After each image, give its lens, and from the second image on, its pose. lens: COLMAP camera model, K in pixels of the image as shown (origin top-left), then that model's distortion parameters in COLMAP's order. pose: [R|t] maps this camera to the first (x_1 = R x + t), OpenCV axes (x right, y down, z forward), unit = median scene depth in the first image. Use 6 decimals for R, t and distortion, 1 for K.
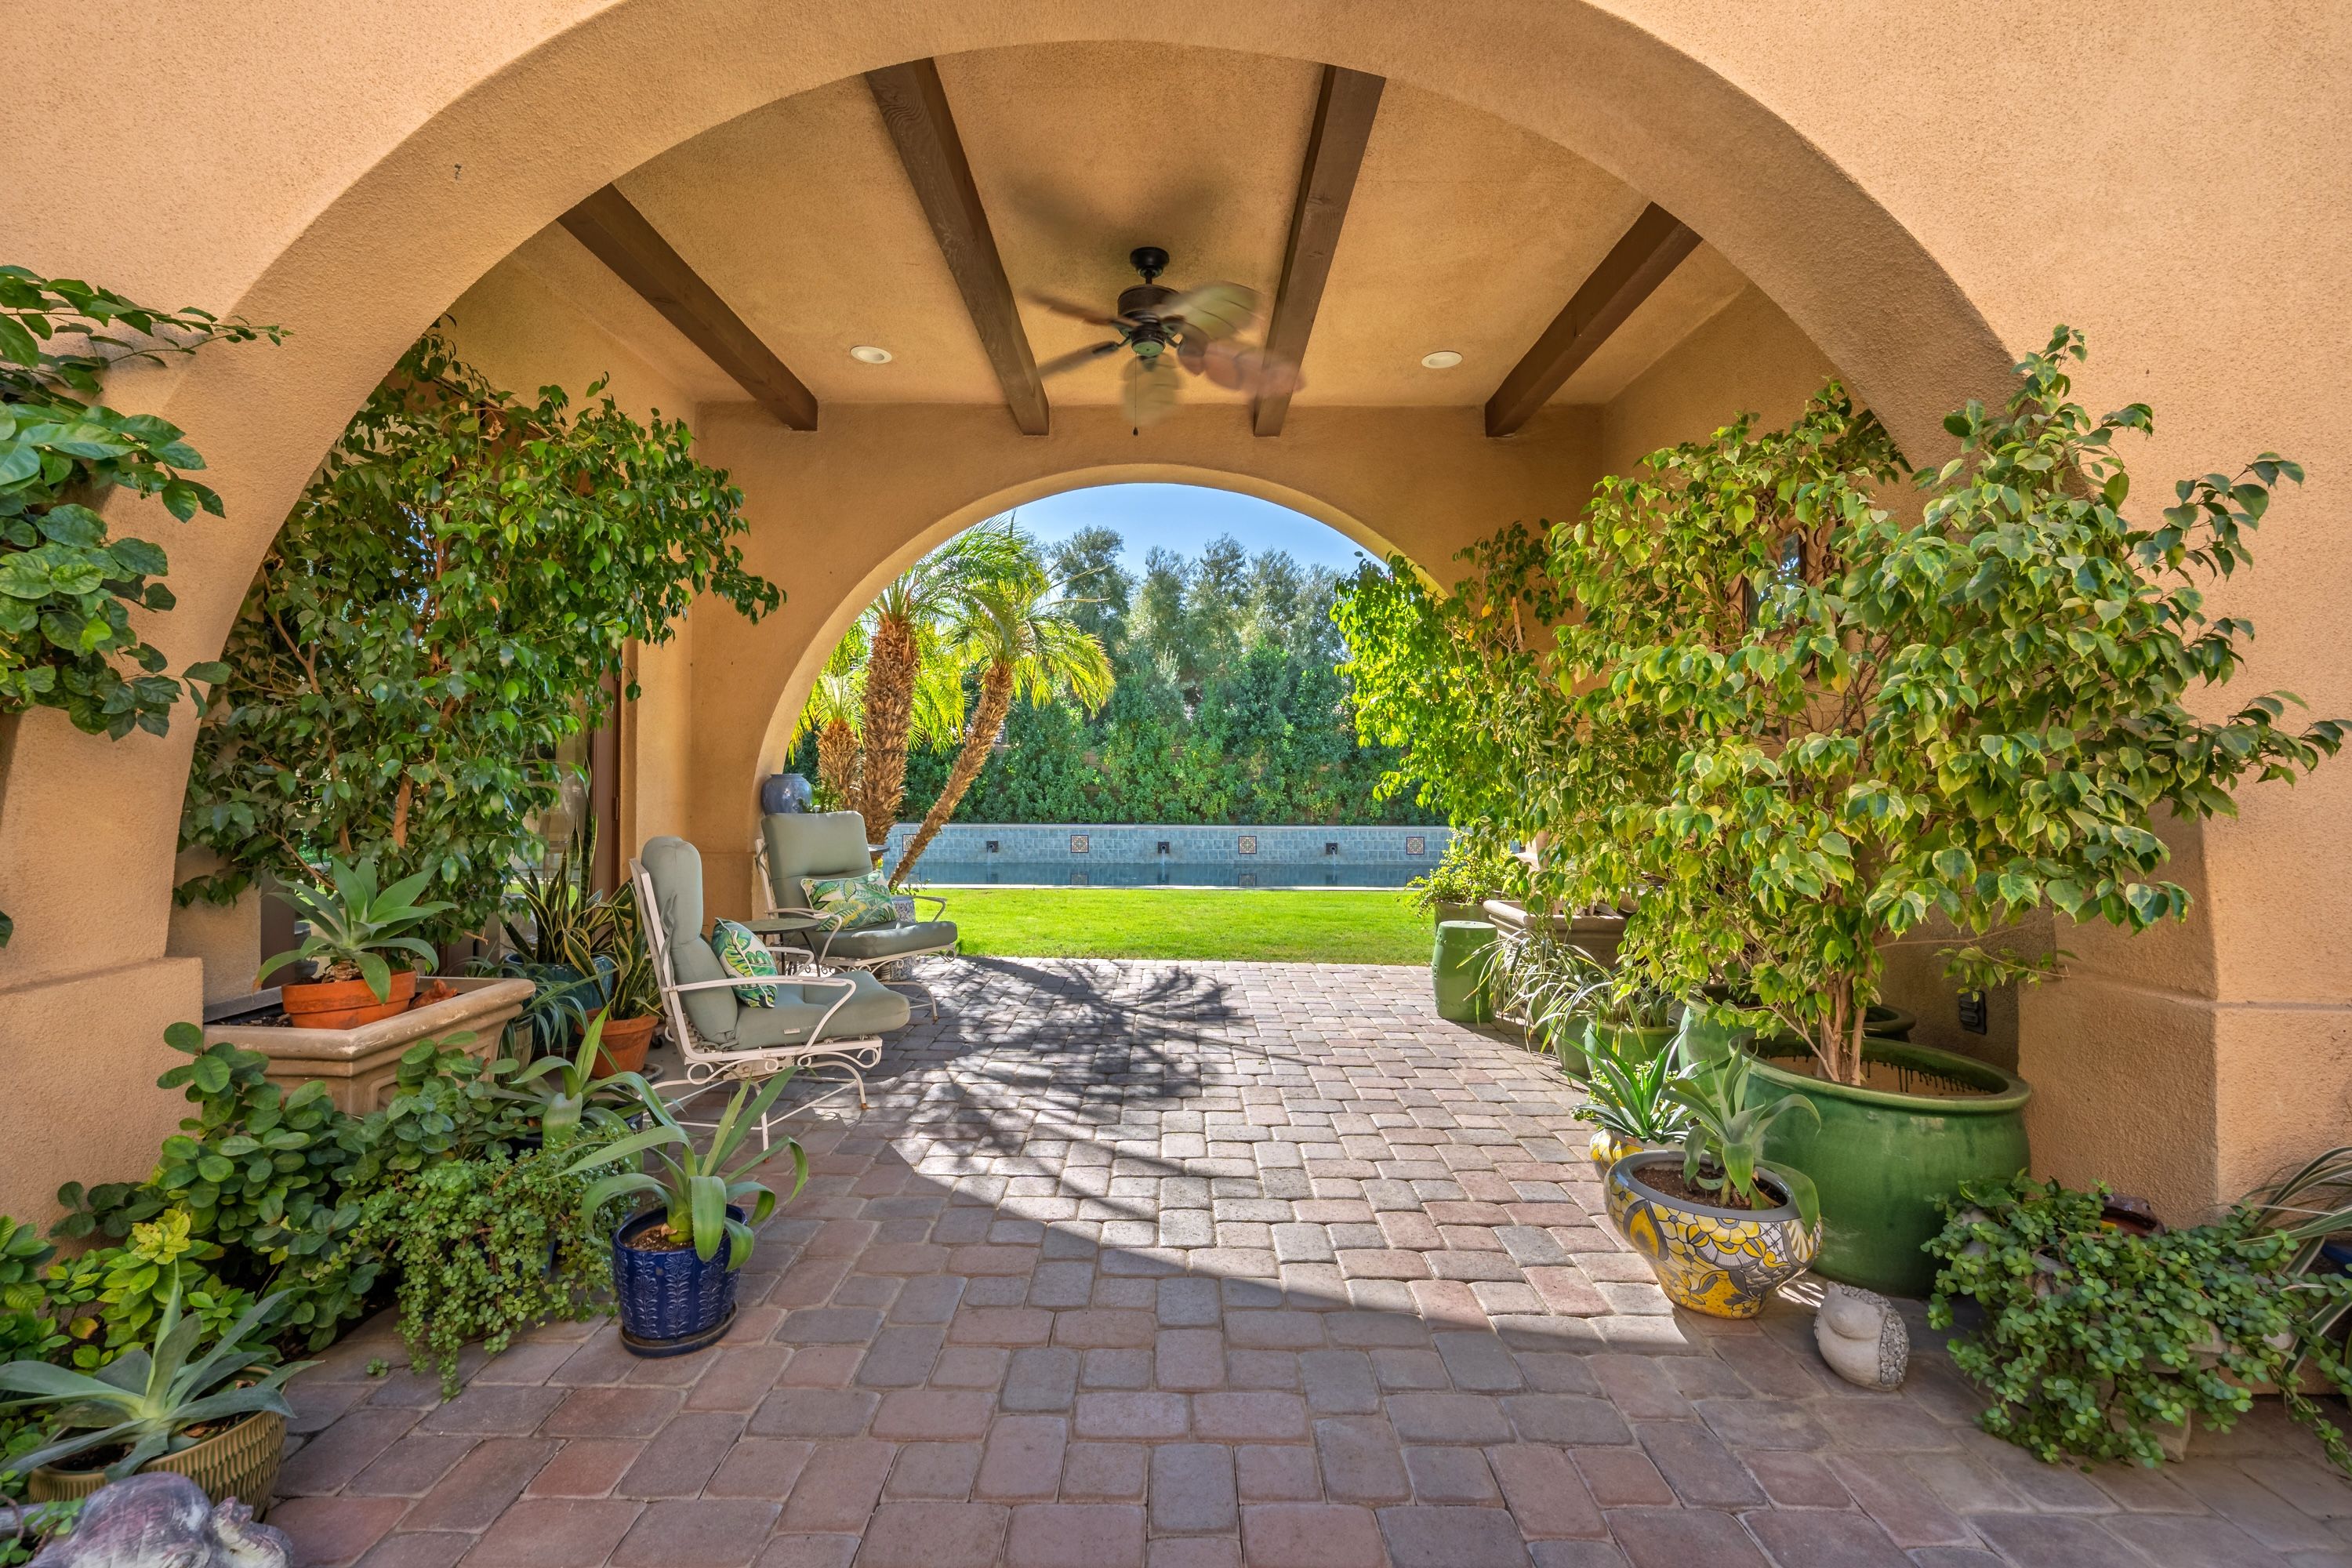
lens RADIAL K [[994.0, 0, 1178.2], [0, 994.0, 777.9], [0, 0, 1]] dist [-0.001131, -0.000194]
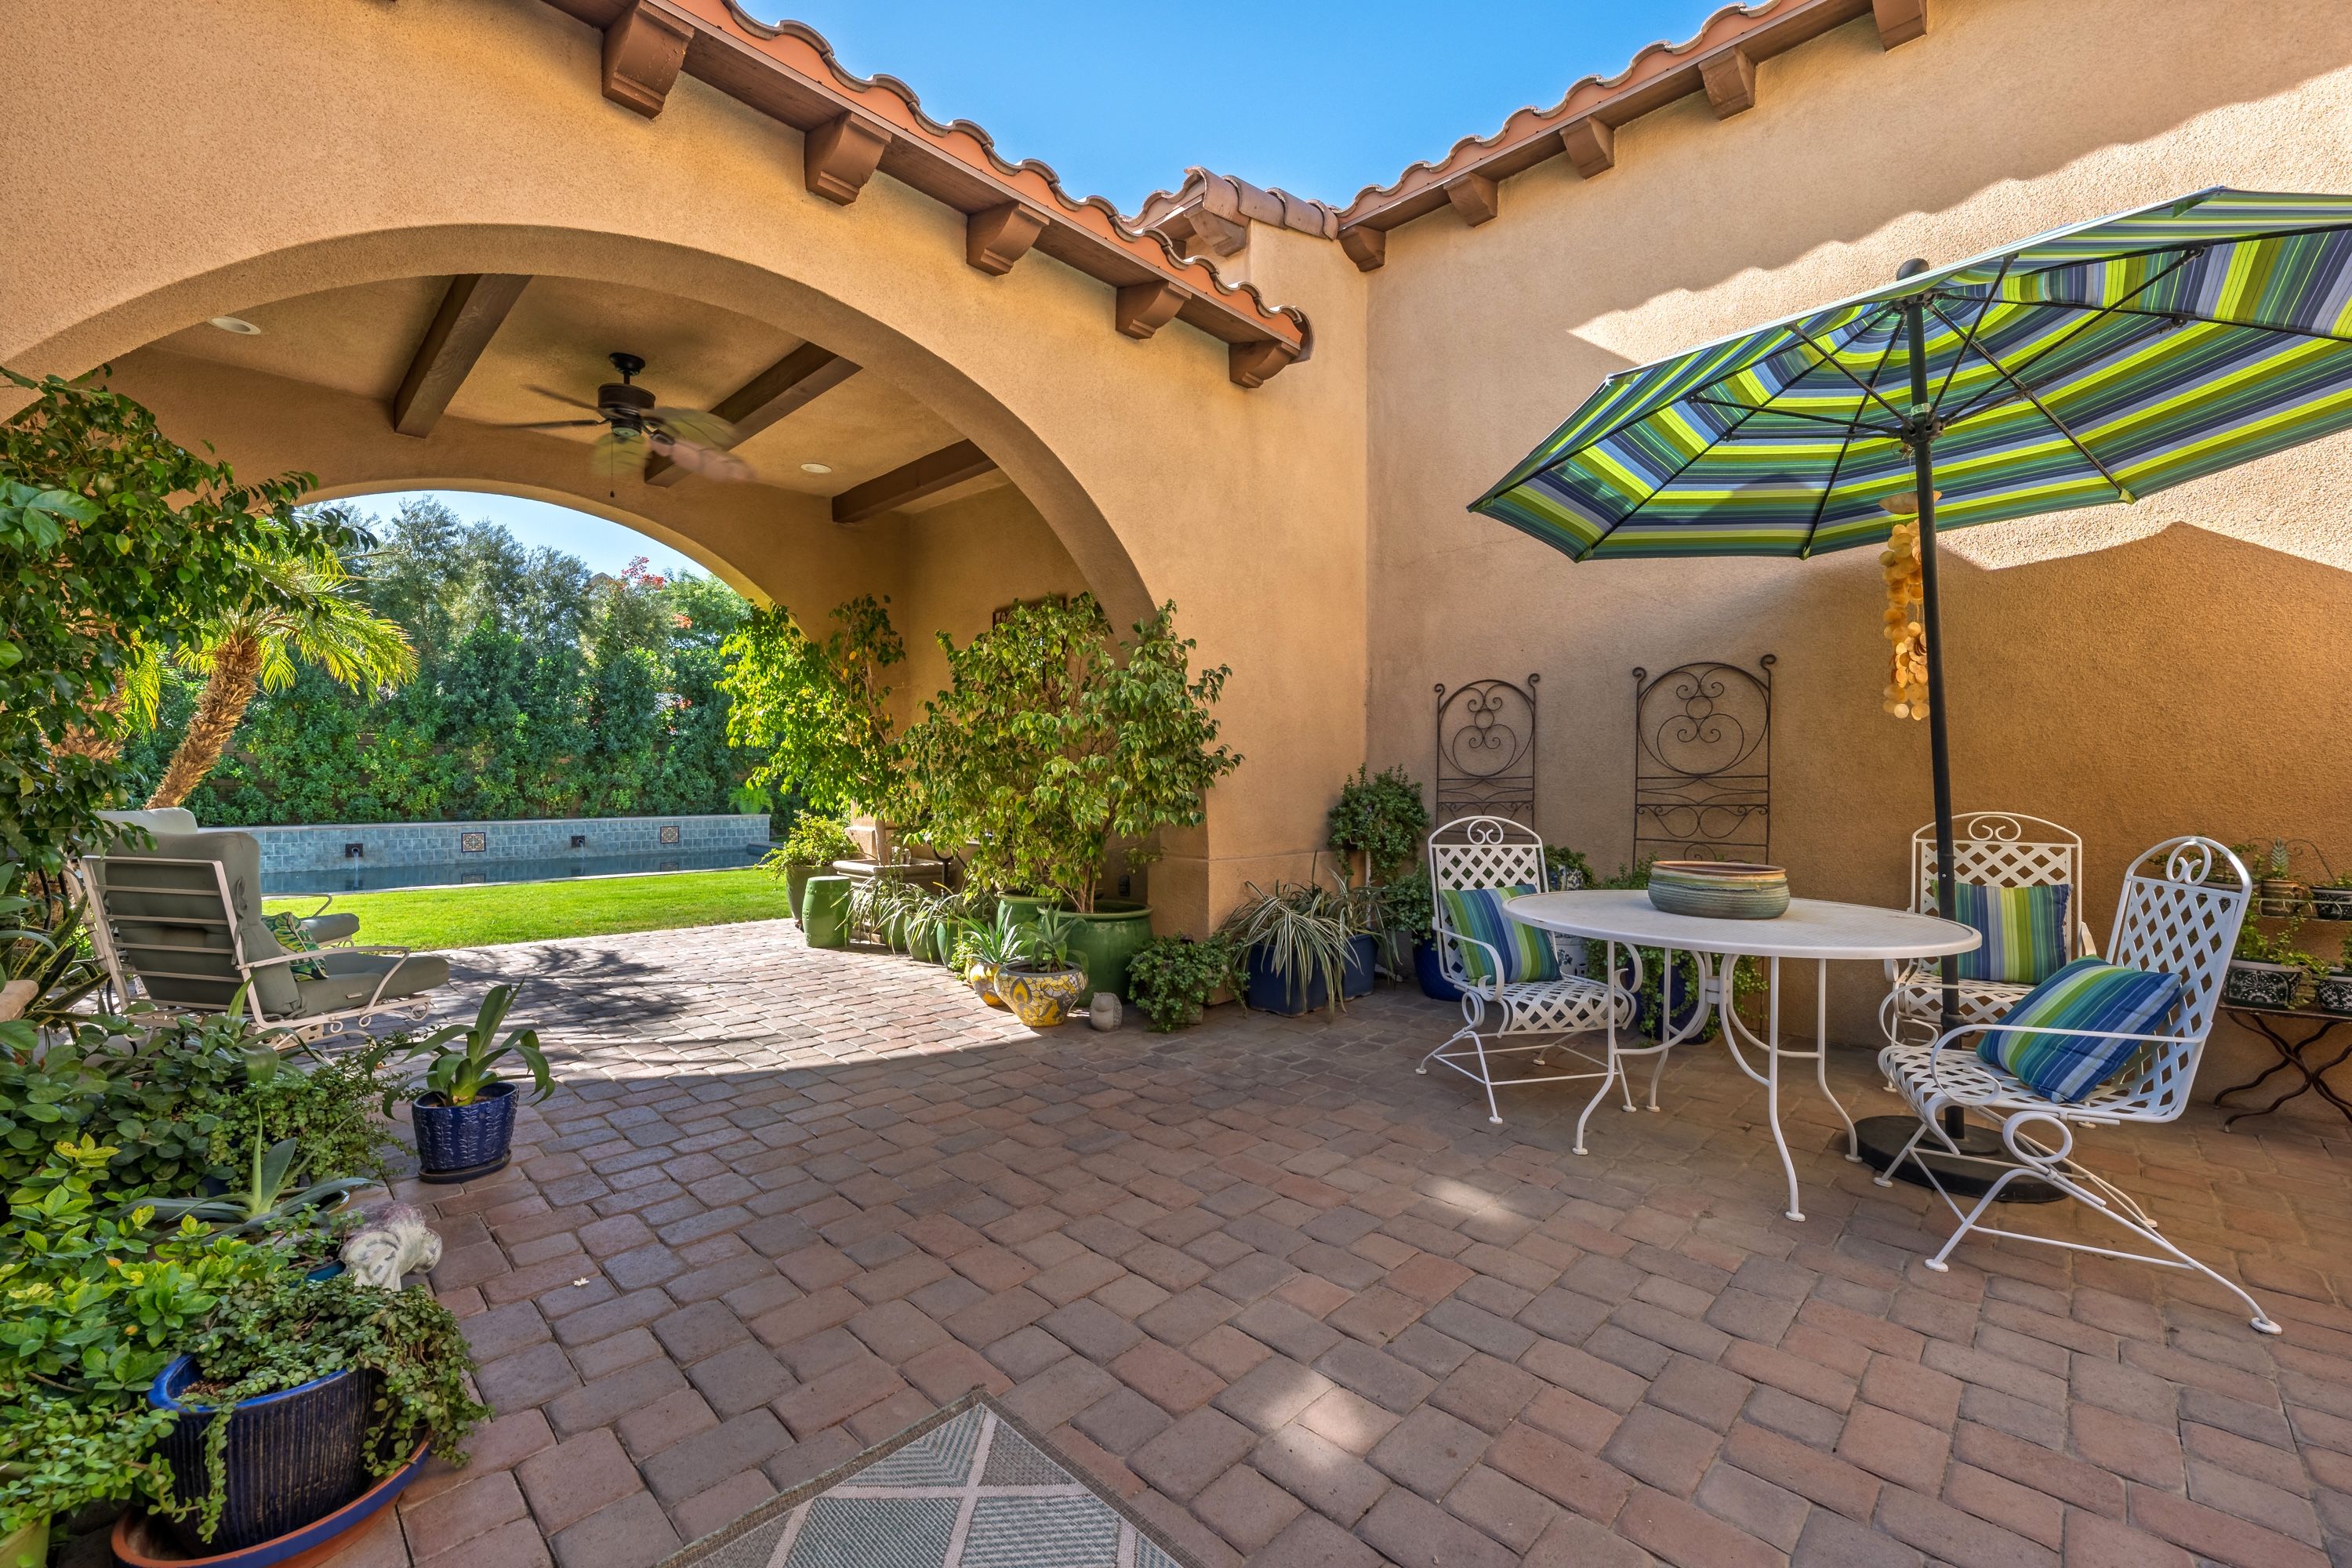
lens RADIAL K [[932.5, 0, 1181.7], [0, 932.5, 785.5], [0, 0, 1]] dist [-0.001220, -0.000067]
pose [[0.698770, -0.009510, 0.715283, -0.559273], [-0.002773, 0.999868, 0.016003, -0.006730], [-0.715341, -0.013166, 0.698651, -0.487922]]
